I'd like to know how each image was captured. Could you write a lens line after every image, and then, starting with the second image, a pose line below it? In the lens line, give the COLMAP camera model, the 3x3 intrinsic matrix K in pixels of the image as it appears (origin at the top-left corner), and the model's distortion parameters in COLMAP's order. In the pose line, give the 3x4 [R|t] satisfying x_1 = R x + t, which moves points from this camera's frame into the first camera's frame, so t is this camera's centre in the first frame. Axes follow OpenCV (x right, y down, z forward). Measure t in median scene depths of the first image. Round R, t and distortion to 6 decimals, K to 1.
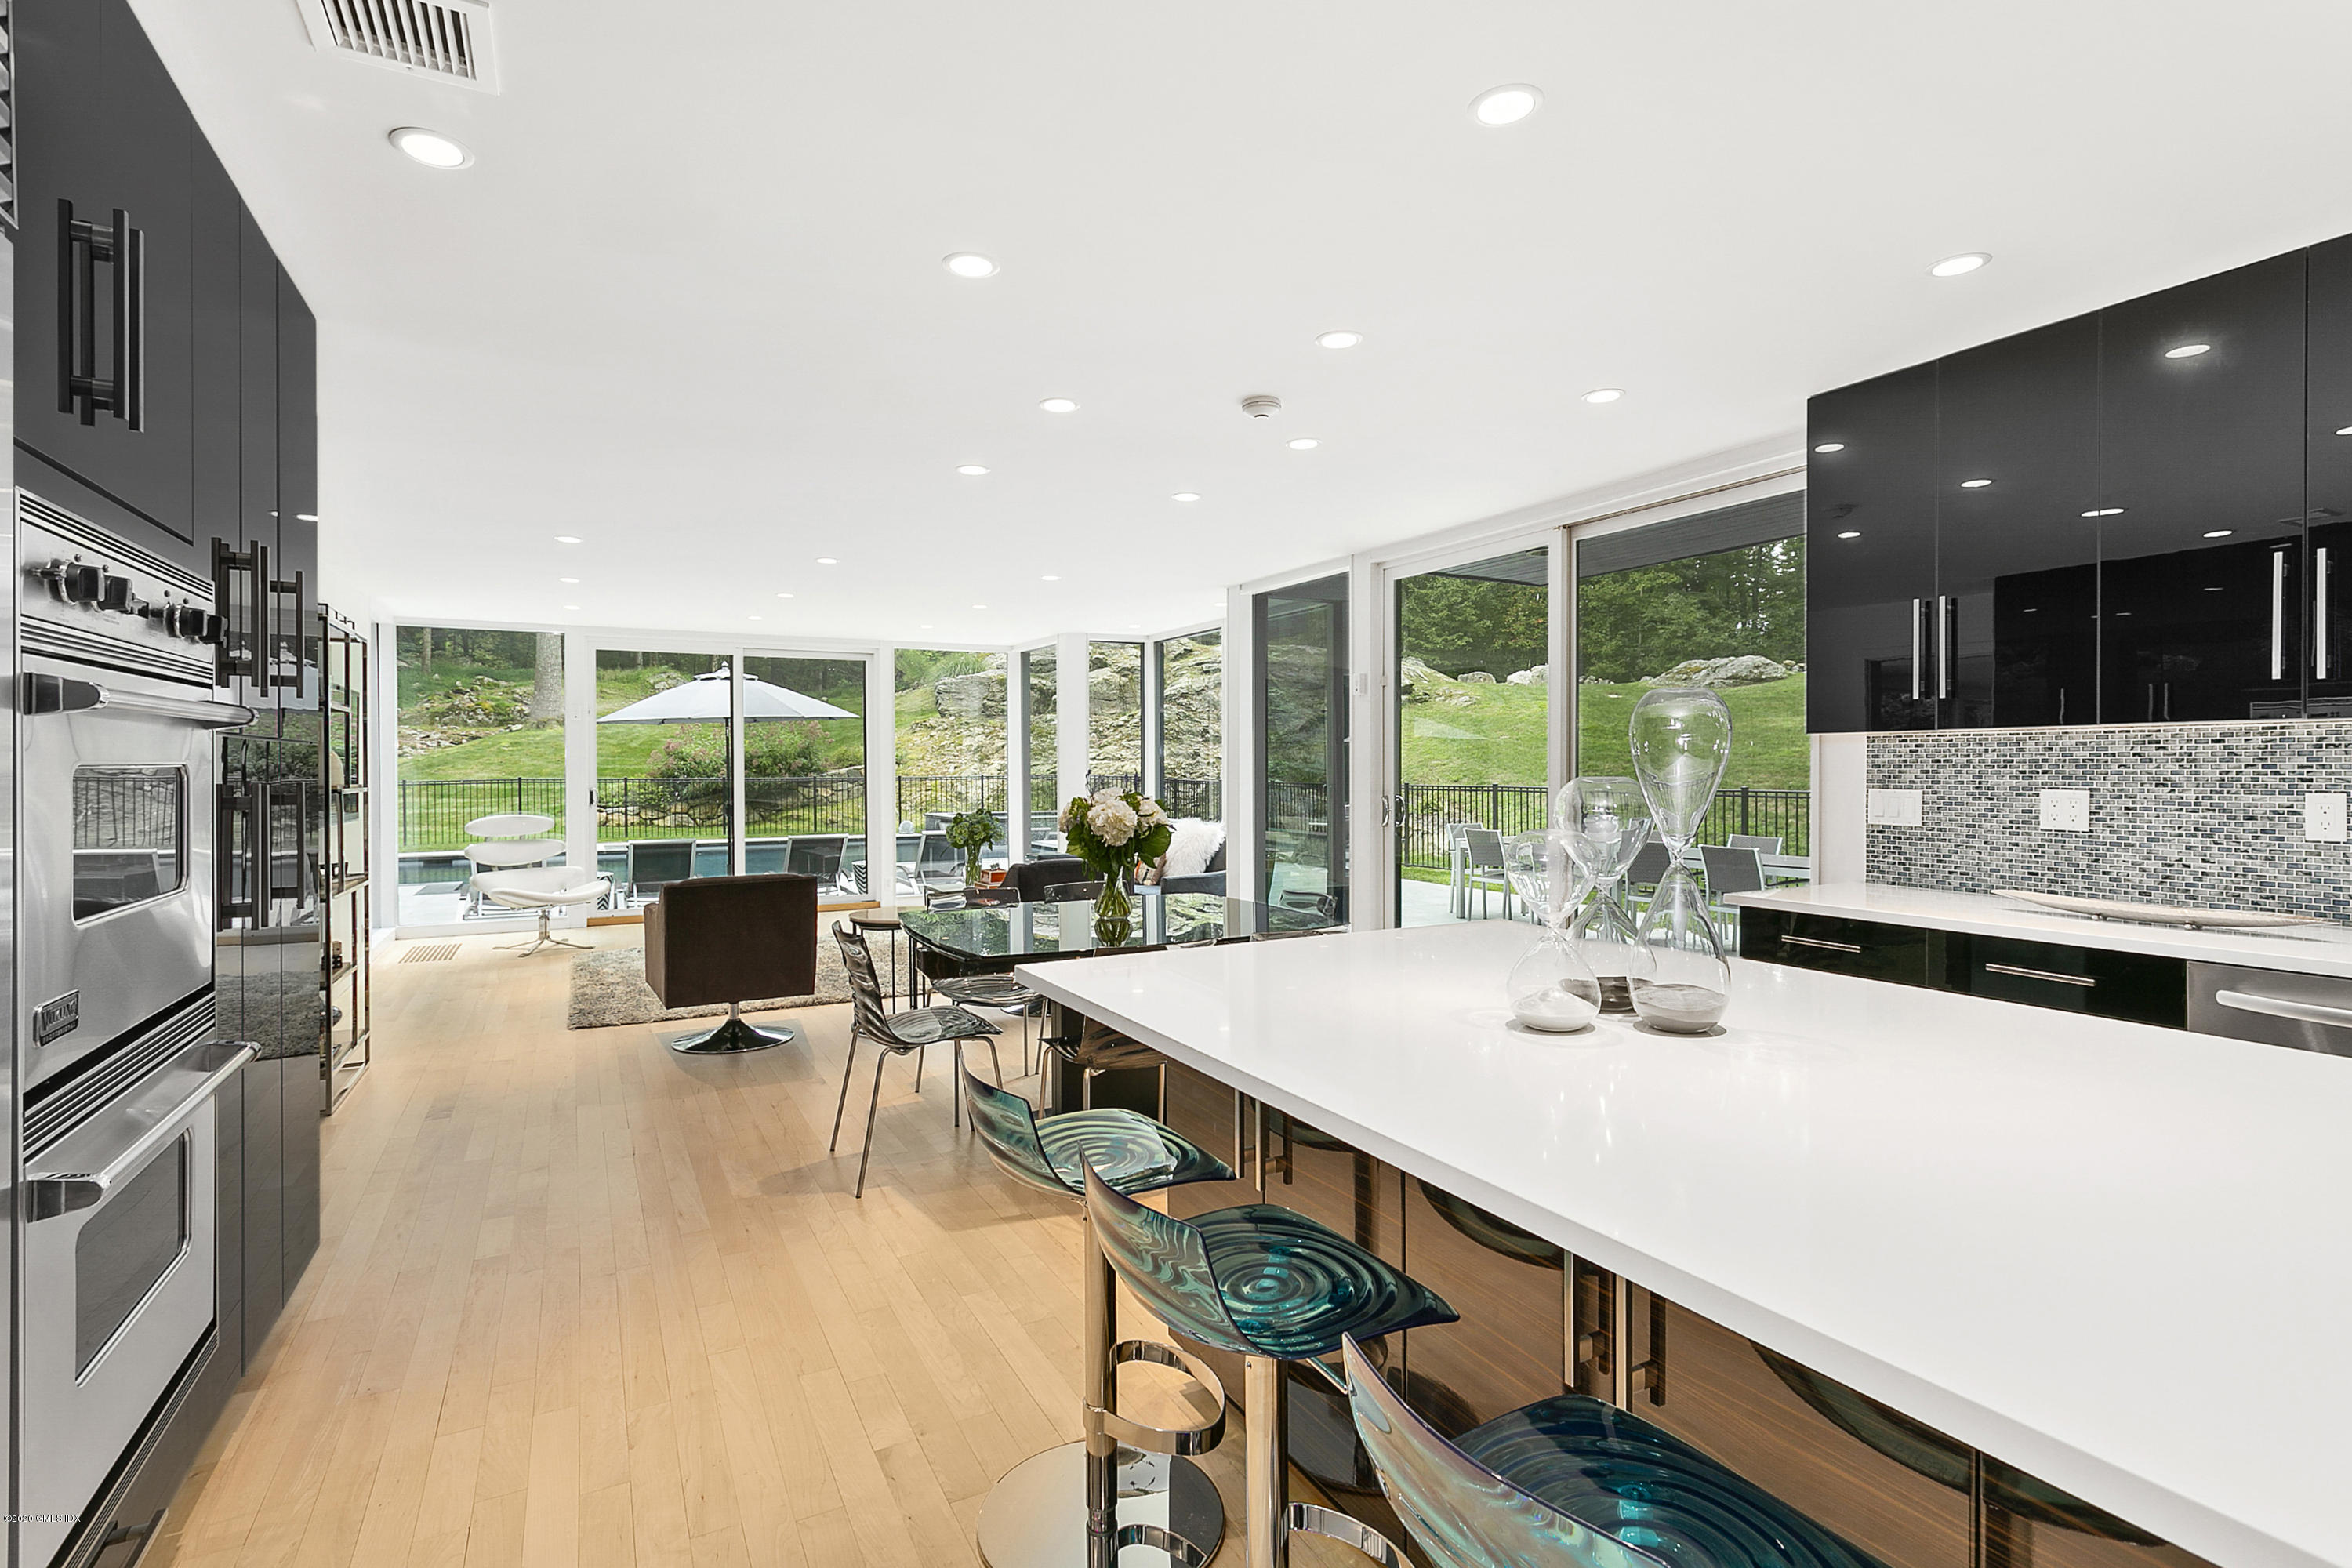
lens RADIAL K [[1134.6, 0, 1176.0], [0, 1134.6, 784.0], [0, 0, 1]] dist [-0.001003, -0.000072]
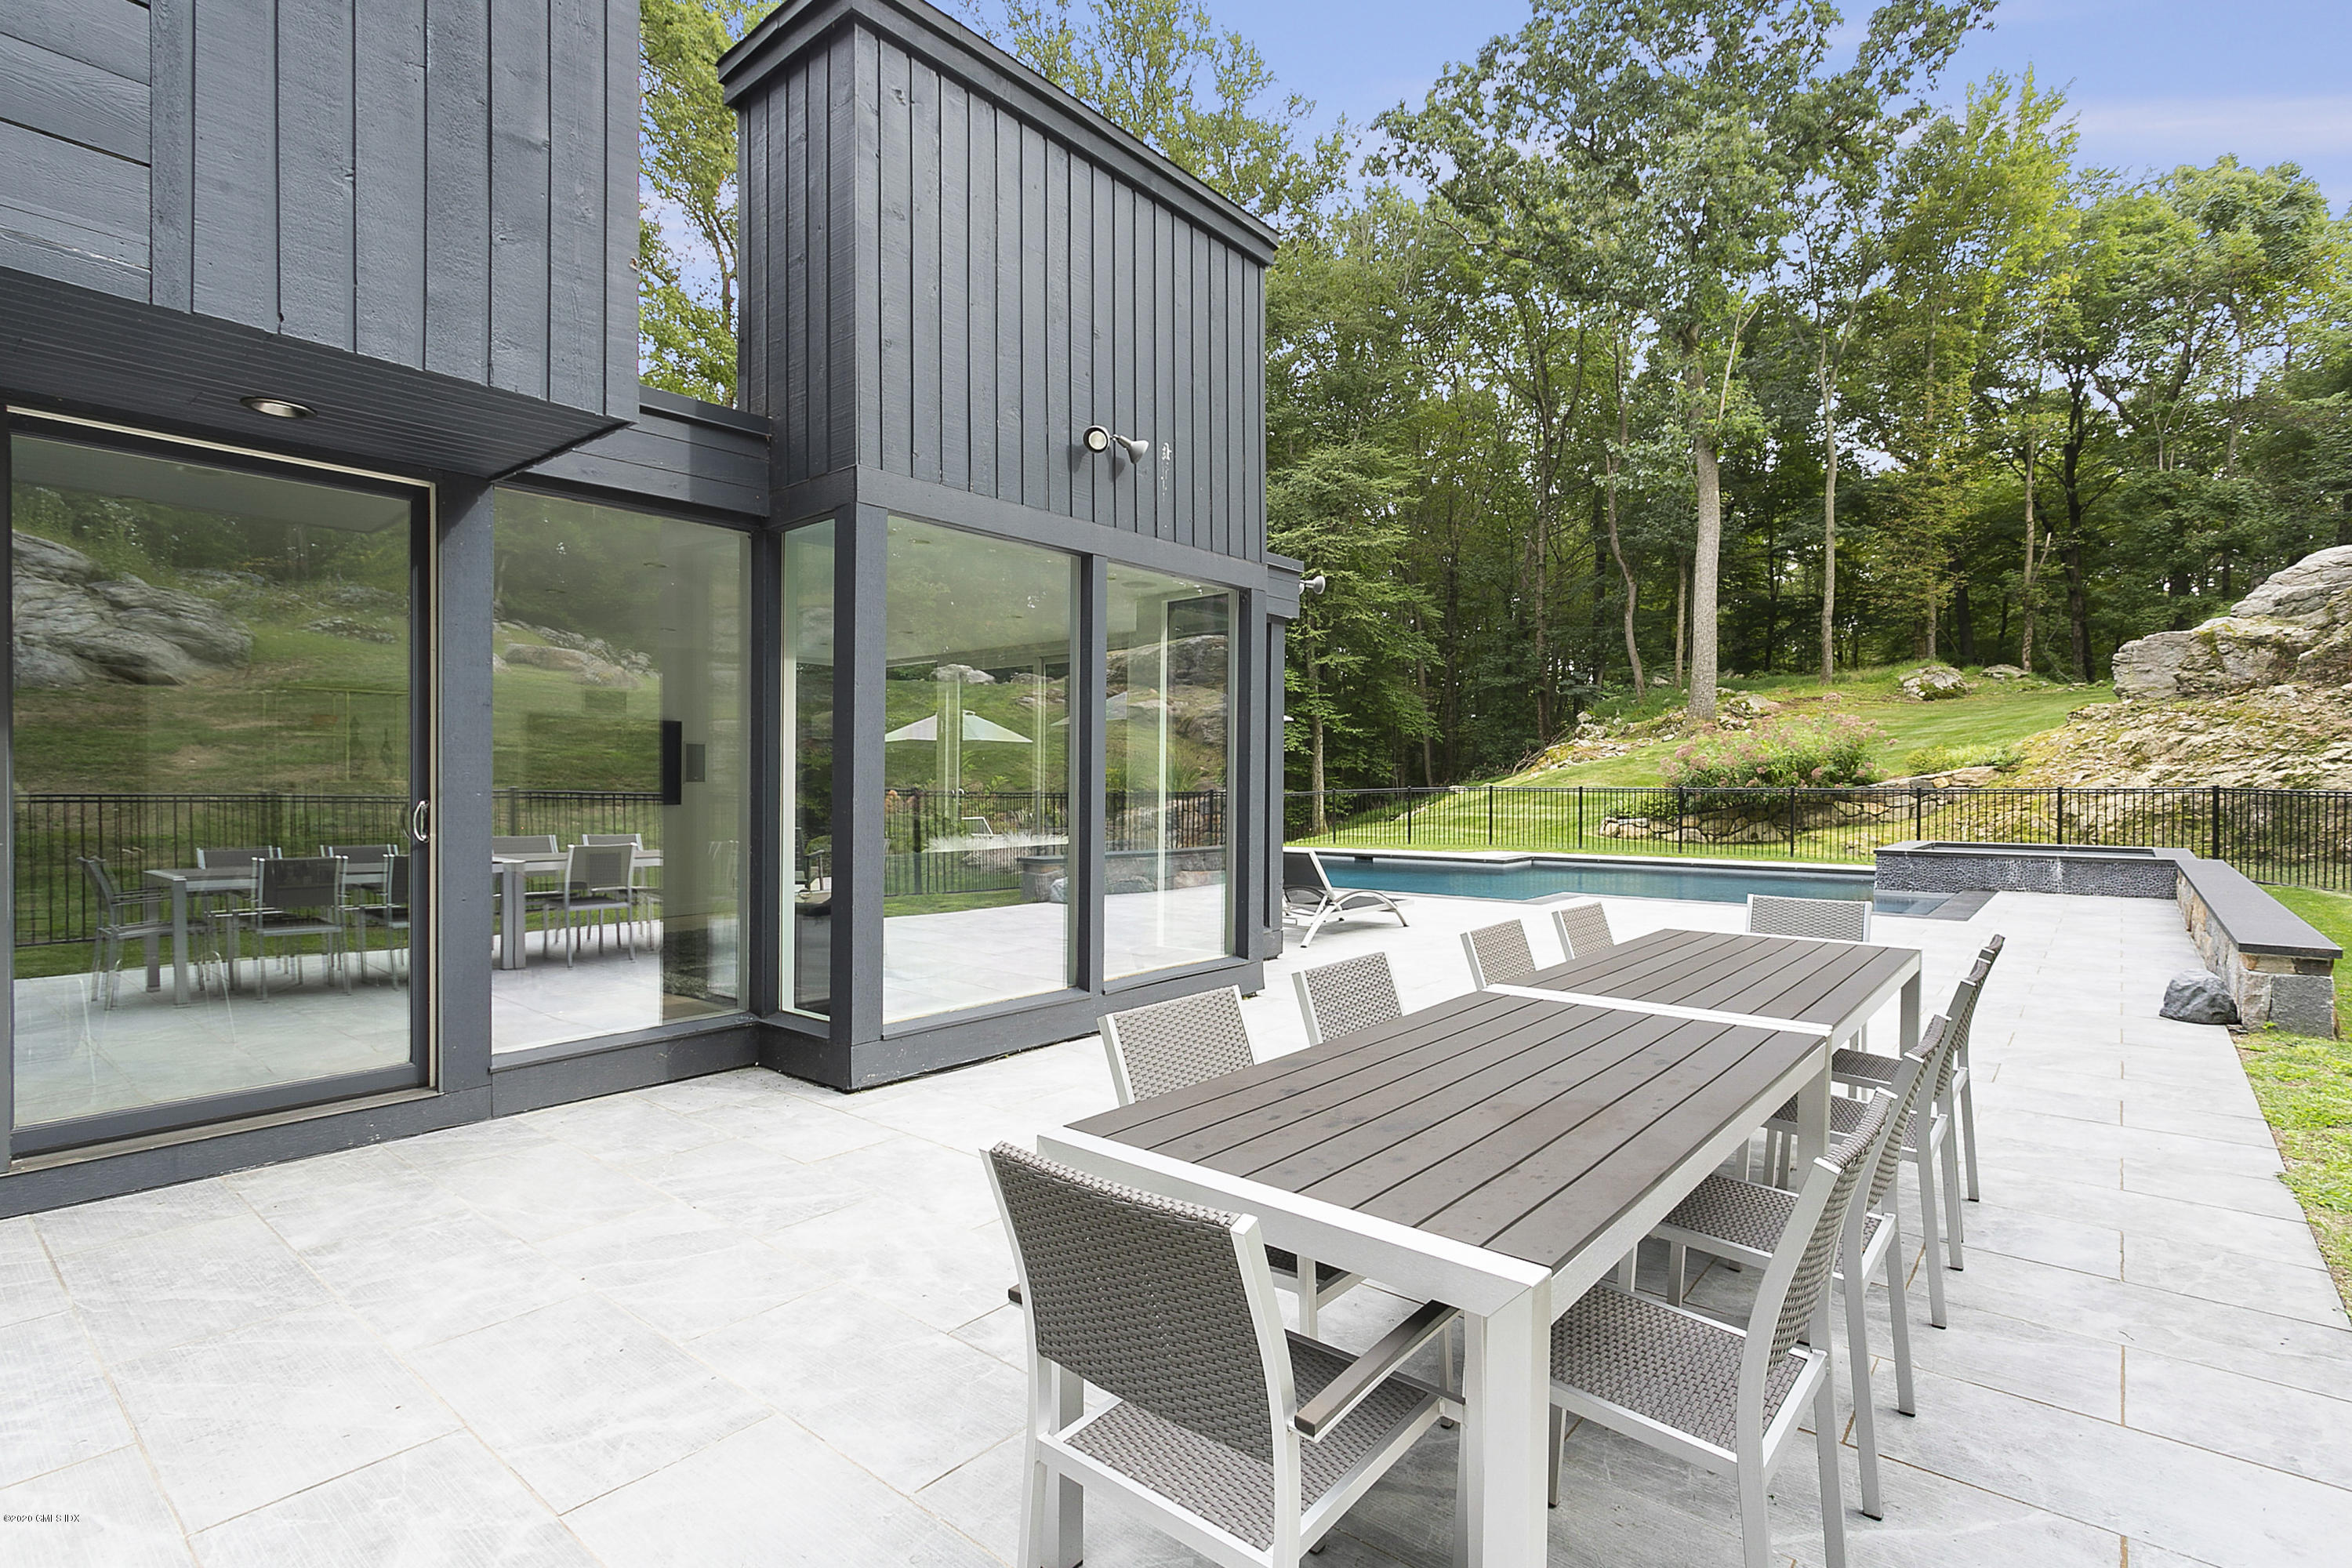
lens RADIAL K [[1134.6, 0, 1176.0], [0, 1134.6, 784.0], [0, 0, 1]] dist [-0.001003, -0.000072]
pose [[0.376108, 0.004879, -0.926563, 0.227848], [-0.014536, 0.999894, -0.000635, -0.001888], [0.926462, 0.013707, 0.376139, 0.265932]]
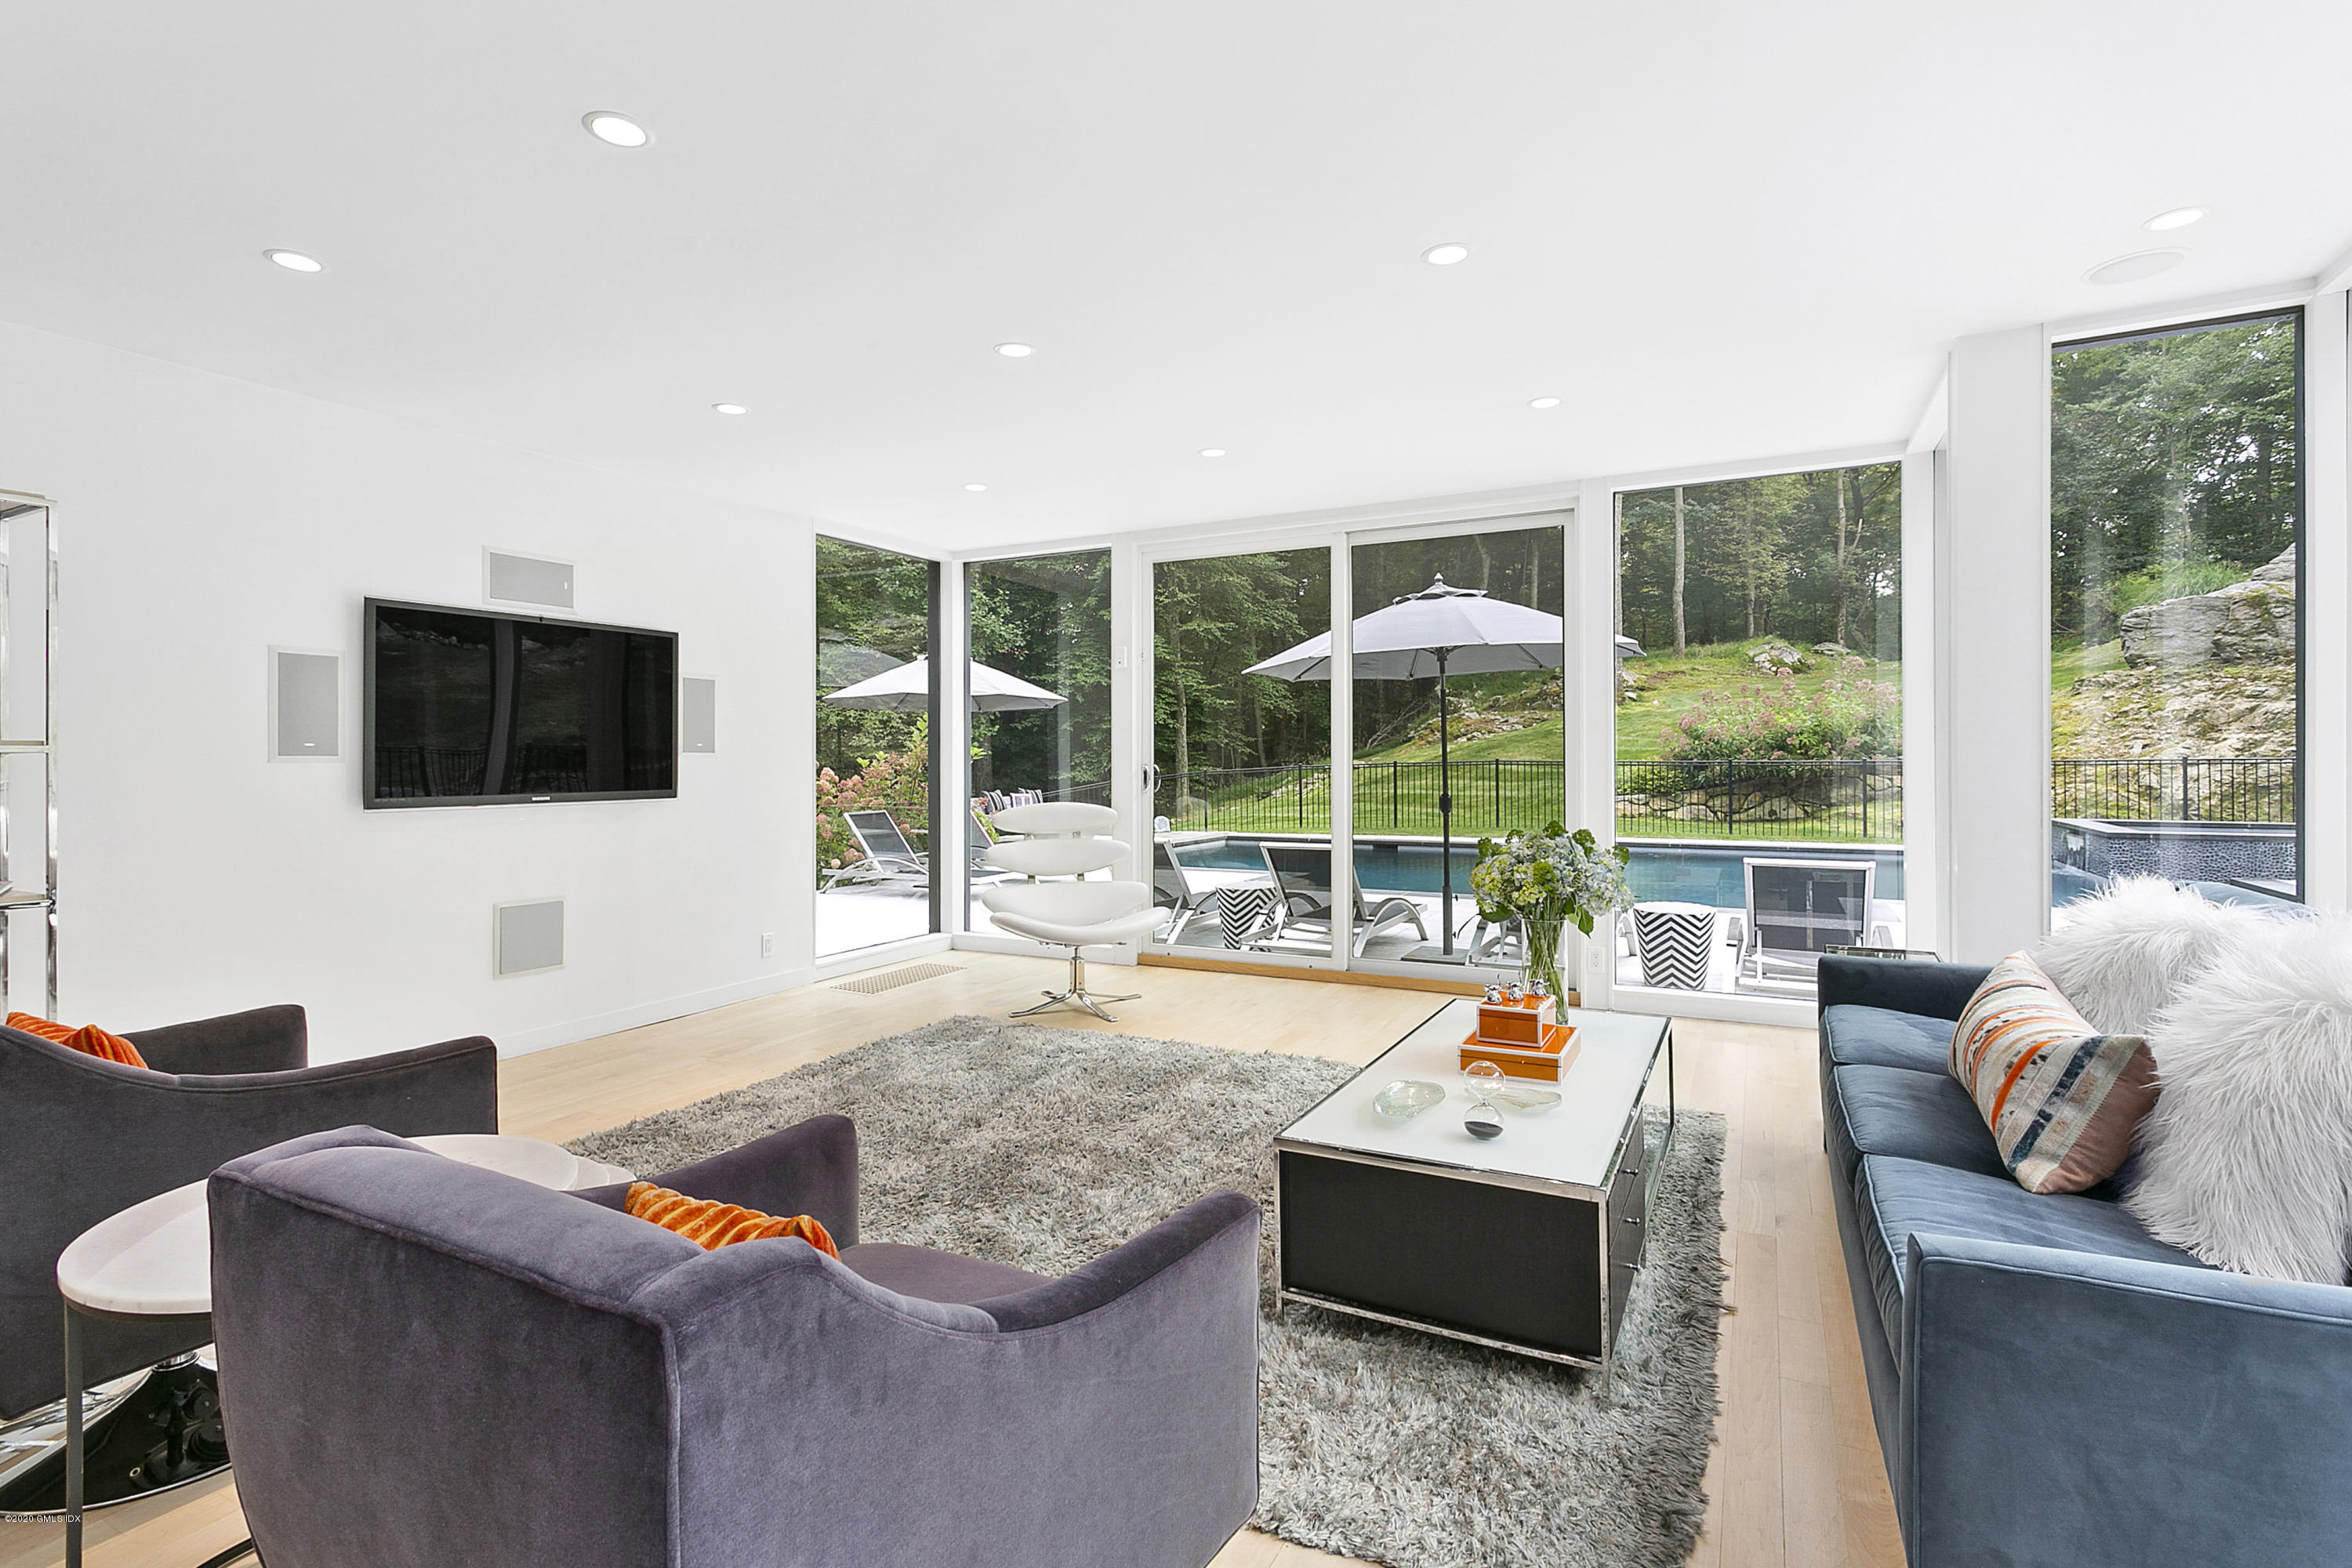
lens RADIAL K [[1116.6, 0, 1166.5], [0, 1116.6, 754.7], [0, 0, 1]] dist [0.003691, 0.000644]
pose [[0.556354, -0.001394, -0.830944, 0.018049], [-0.009934, 0.999916, -0.008329, 0.000693], [0.830886, 0.012888, 0.556293, 0.219892]]
